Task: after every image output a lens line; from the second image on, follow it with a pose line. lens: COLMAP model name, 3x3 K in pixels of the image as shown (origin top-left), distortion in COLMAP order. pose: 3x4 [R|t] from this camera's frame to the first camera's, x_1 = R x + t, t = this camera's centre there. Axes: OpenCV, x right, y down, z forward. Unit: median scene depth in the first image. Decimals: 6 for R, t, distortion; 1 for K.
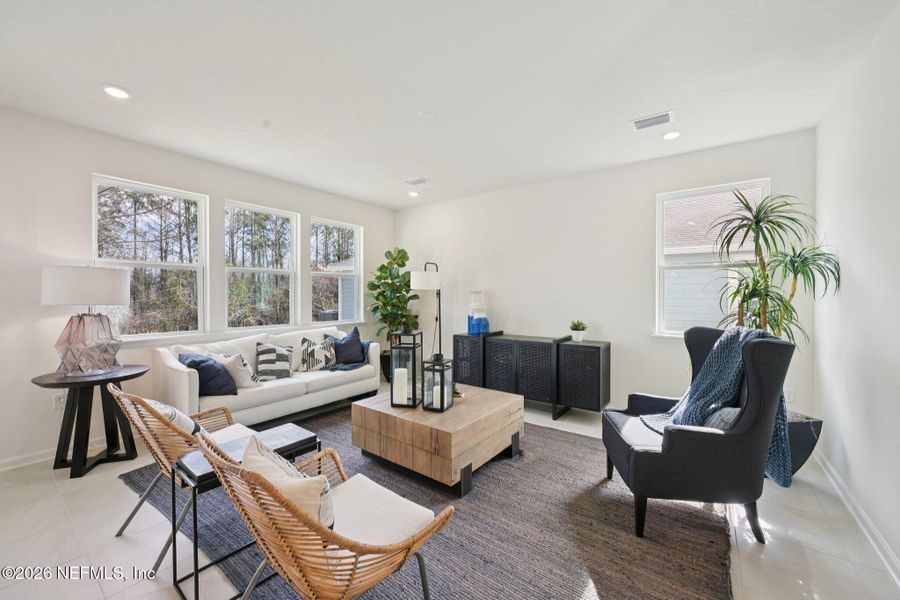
lens RADIAL K [[351.4, 0, 447.7], [0, 351.4, 297.3], [0, 0, 1]] dist [0.005829, 0.000705]
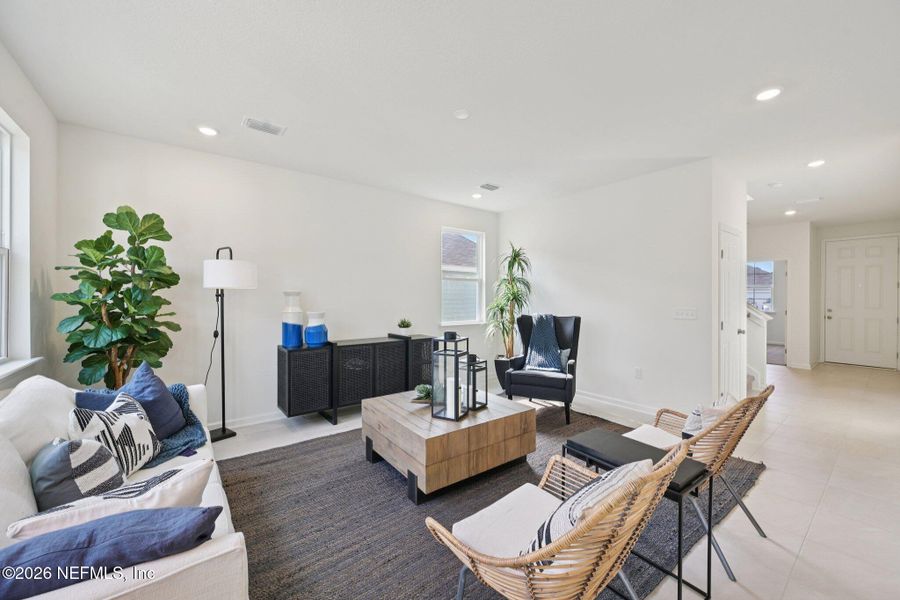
lens RADIAL K [[351.9, 0, 454.8], [0, 351.9, 297.2], [0, 0, 1]] dist [-0.002815, 0.000097]
pose [[0.262334, 0.001770, 0.964976, -0.627539], [0.009779, 0.999942, -0.004493, 0.000946], [-0.964928, 0.010615, 0.262301, 0.472076]]
